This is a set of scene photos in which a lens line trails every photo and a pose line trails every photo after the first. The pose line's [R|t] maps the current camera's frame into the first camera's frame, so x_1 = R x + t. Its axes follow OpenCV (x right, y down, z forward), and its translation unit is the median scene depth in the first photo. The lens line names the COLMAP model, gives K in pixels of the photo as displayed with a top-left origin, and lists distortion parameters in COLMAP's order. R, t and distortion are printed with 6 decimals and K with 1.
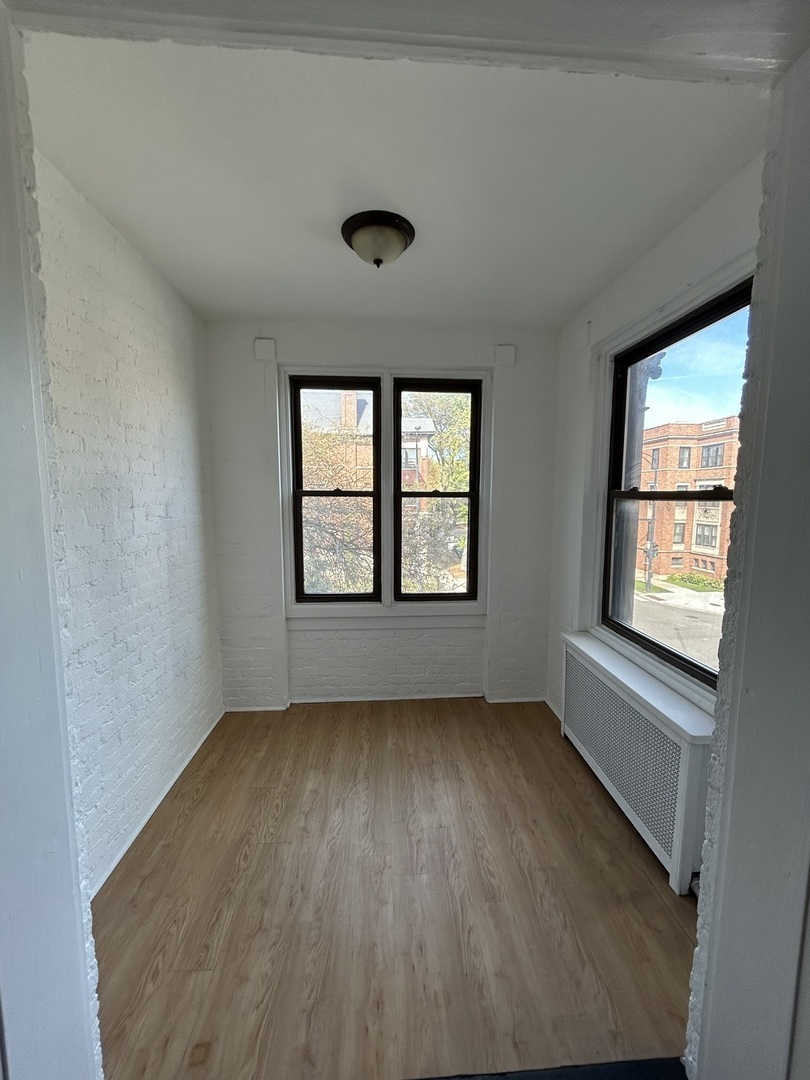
lens RADIAL K [[433.2, 0, 406.2], [0, 433.2, 540.9], [0, 0, 1]] dist [-0.001798, 0.000338]
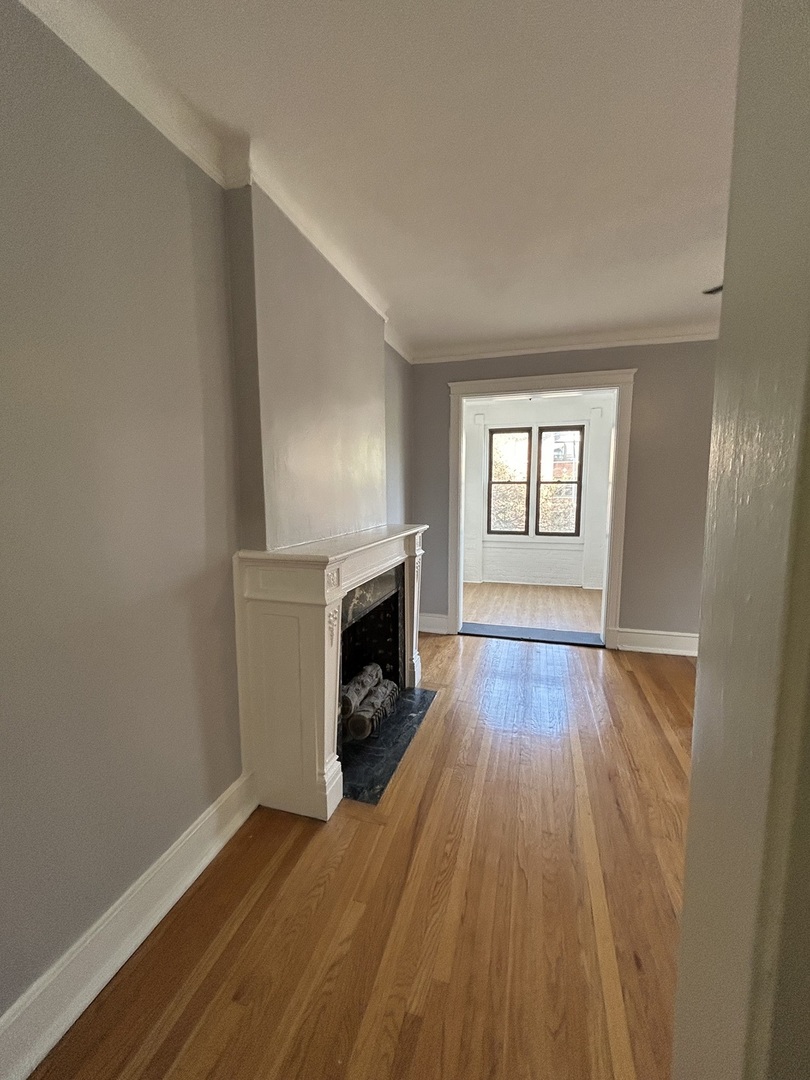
lens RADIAL K [[433.2, 0, 406.2], [0, 433.2, 540.9], [0, 0, 1]] dist [-0.001798, 0.000338]
pose [[0.938203, 0.034975, -0.344313, 0.111821], [-0.029972, 0.999354, 0.019842, 0.152417], [0.344784, -0.008296, 0.938645, -1.195553]]
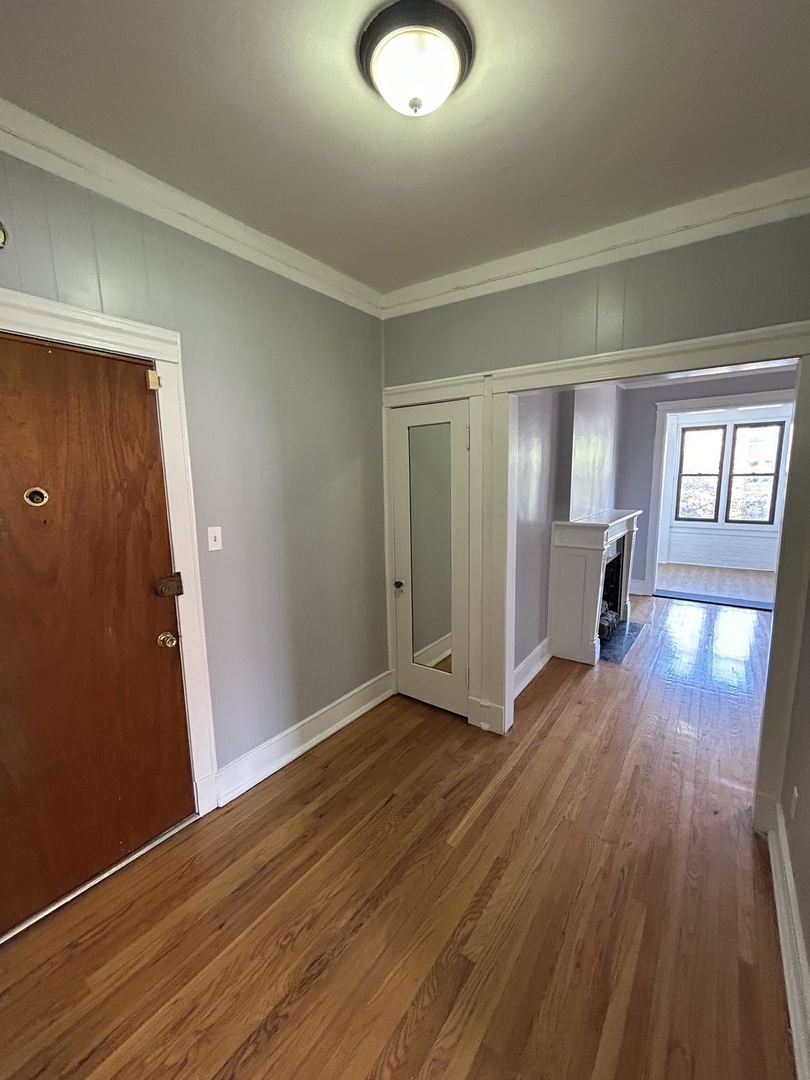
lens RADIAL K [[433.2, 0, 406.2], [0, 433.2, 540.9], [0, 0, 1]] dist [-0.001798, 0.000338]
pose [[0.772760, 0.079608, -0.629686, 0.124350], [-0.050730, 0.996676, 0.063748, 0.185624], [0.632668, -0.017318, 0.774230, -1.909290]]
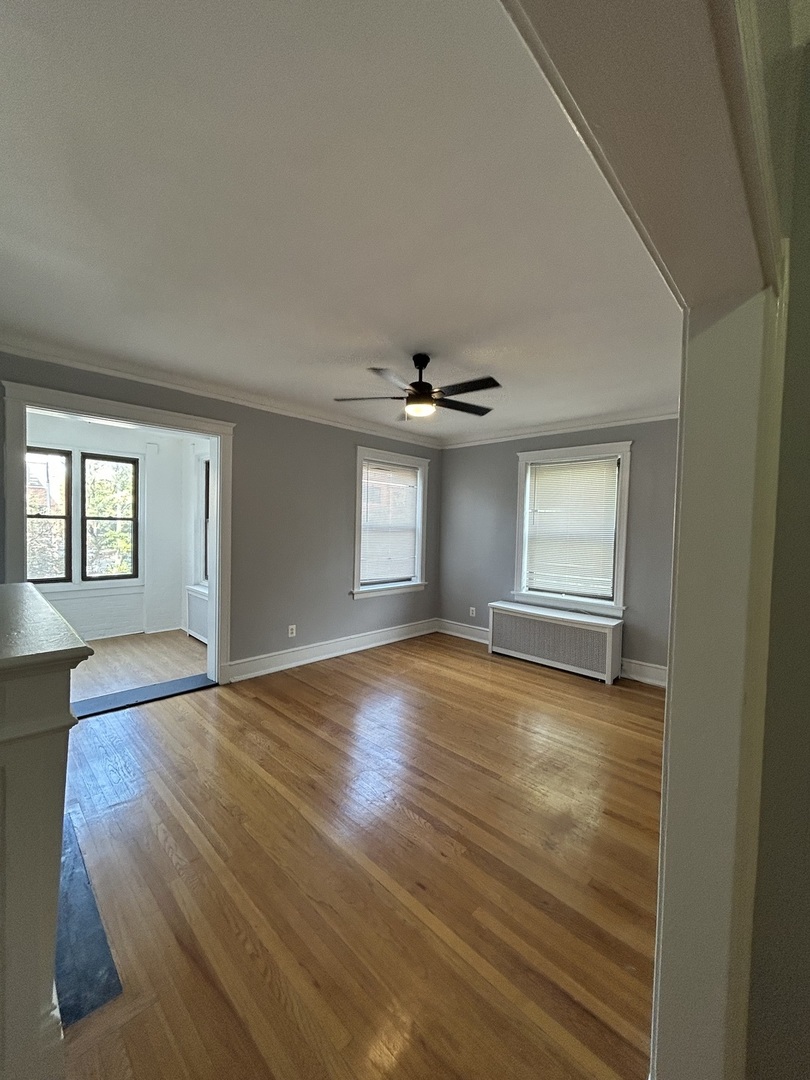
lens RADIAL K [[433.2, 0, 406.2], [0, 433.2, 540.9], [0, 0, 1]] dist [-0.001798, 0.000338]
pose [[0.741166, -0.007815, 0.671276, -0.233946], [0.049736, 0.997823, -0.043297, 0.125657], [-0.669476, 0.065477, 0.739942, -1.165931]]
